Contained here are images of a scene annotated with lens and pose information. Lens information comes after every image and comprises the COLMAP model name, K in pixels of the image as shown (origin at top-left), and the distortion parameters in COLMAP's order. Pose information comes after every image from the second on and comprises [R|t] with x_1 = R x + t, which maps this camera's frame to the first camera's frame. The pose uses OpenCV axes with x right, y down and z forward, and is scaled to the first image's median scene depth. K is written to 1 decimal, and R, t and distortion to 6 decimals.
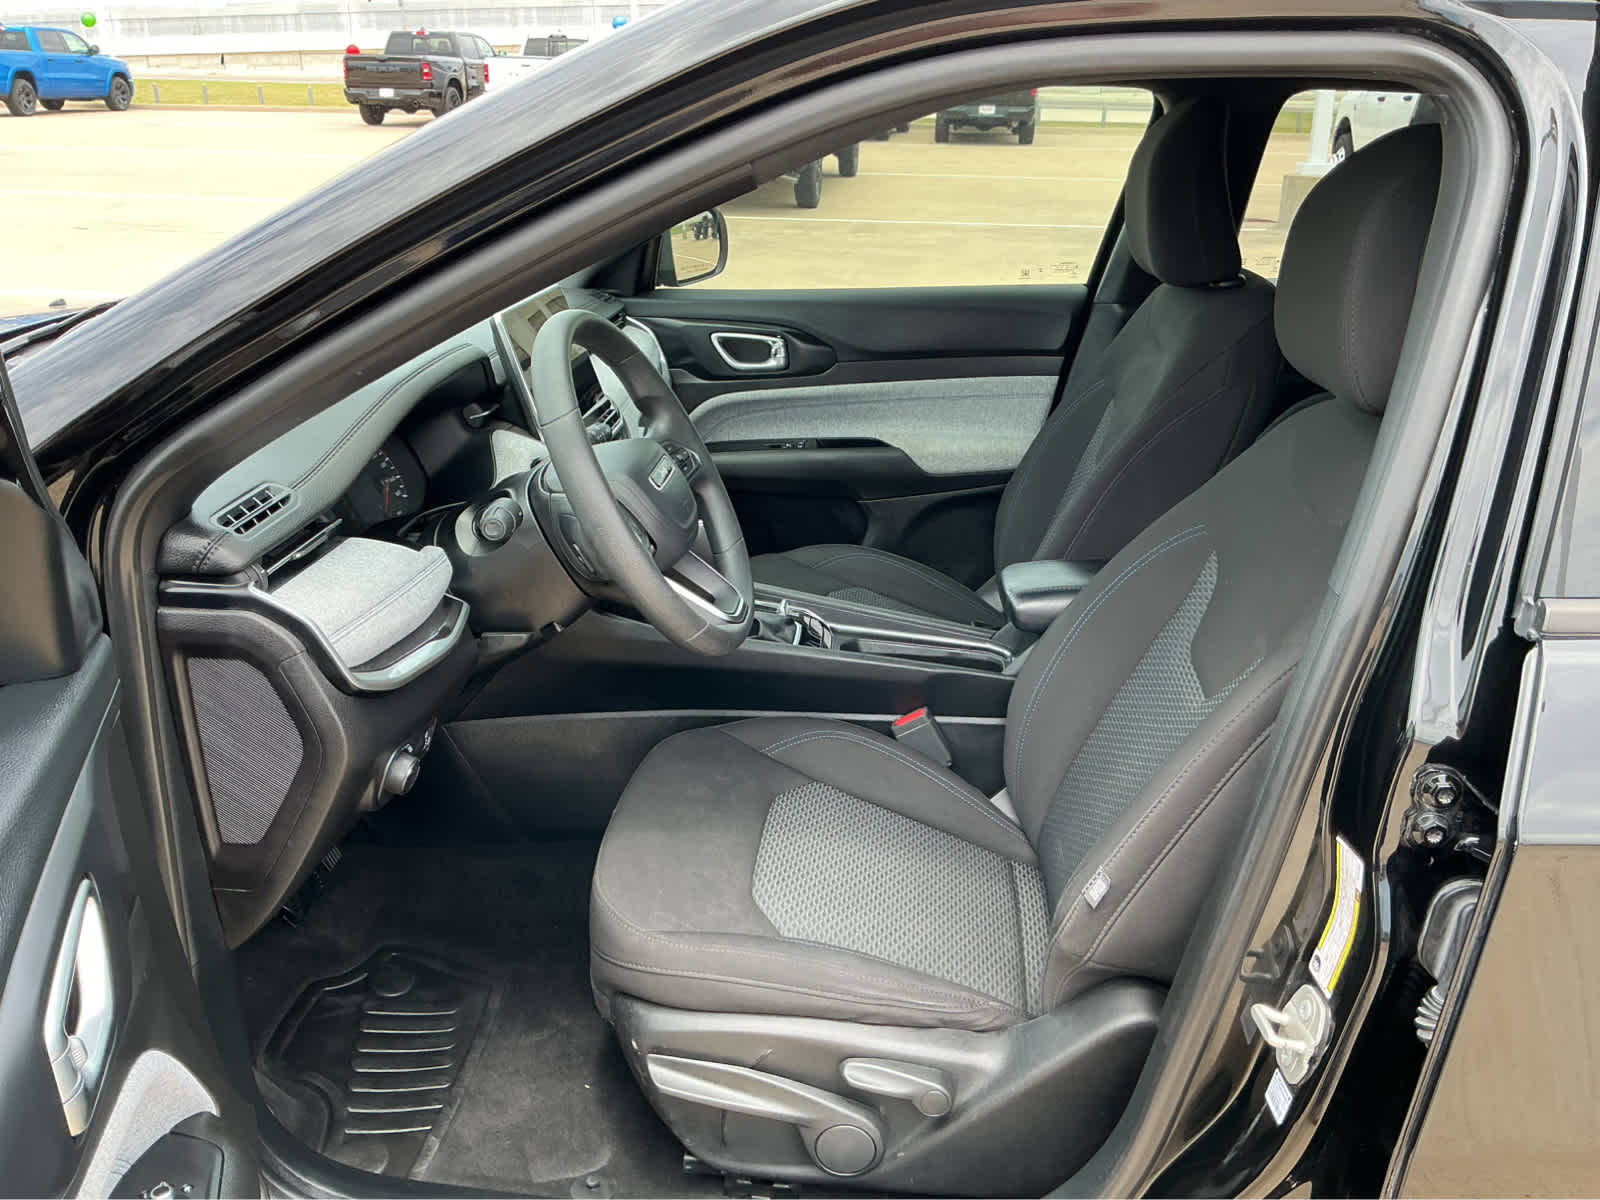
lens RADIAL K [[1326.6, 0, 803.6], [0, 1326.6, 664.4], [0, 0, 1]] dist [0.000597, 0.002755]
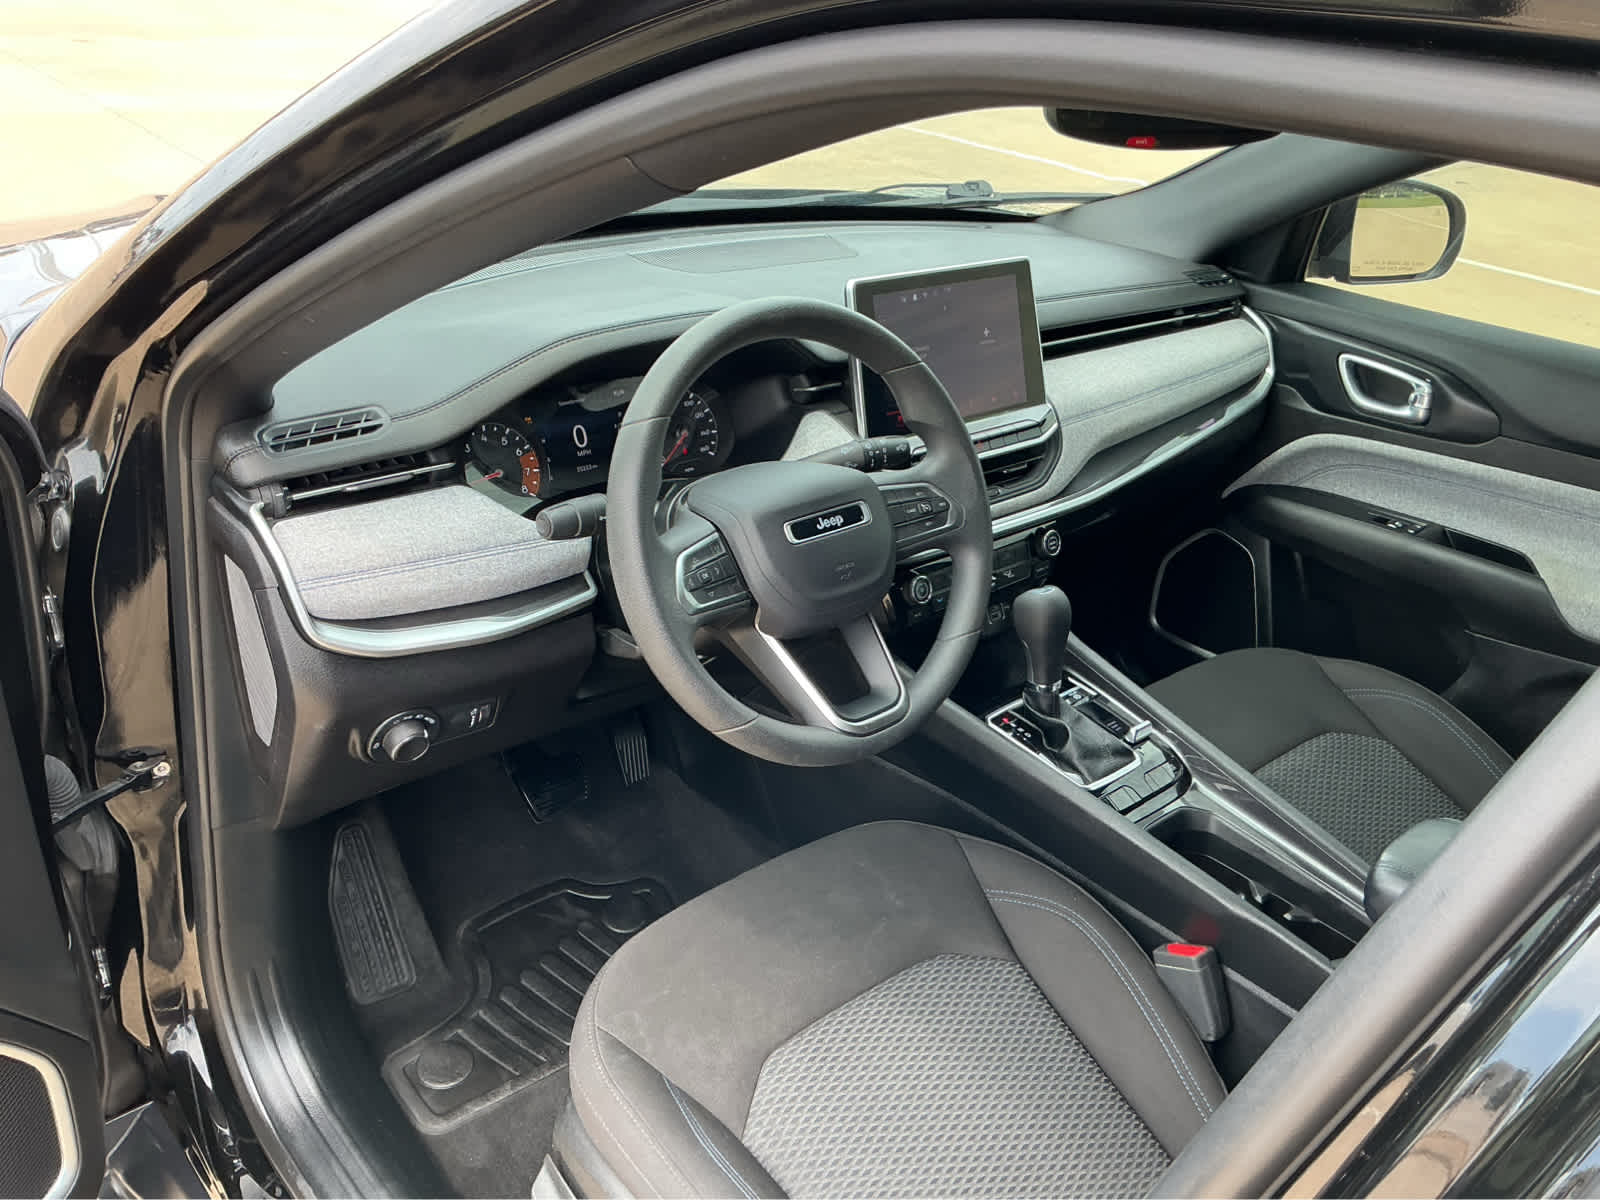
lens RADIAL K [[1332.4, 0, 800.0], [0, 1332.4, 600.0], [0, 0, 1]] dist [0.117161, -0.231252]
pose [[0.714892, 0.357387, -0.601002, 0.223492], [-0.340444, 0.928660, 0.147271, -0.127163], [0.610760, 0.099325, 0.785562, 0.219725]]
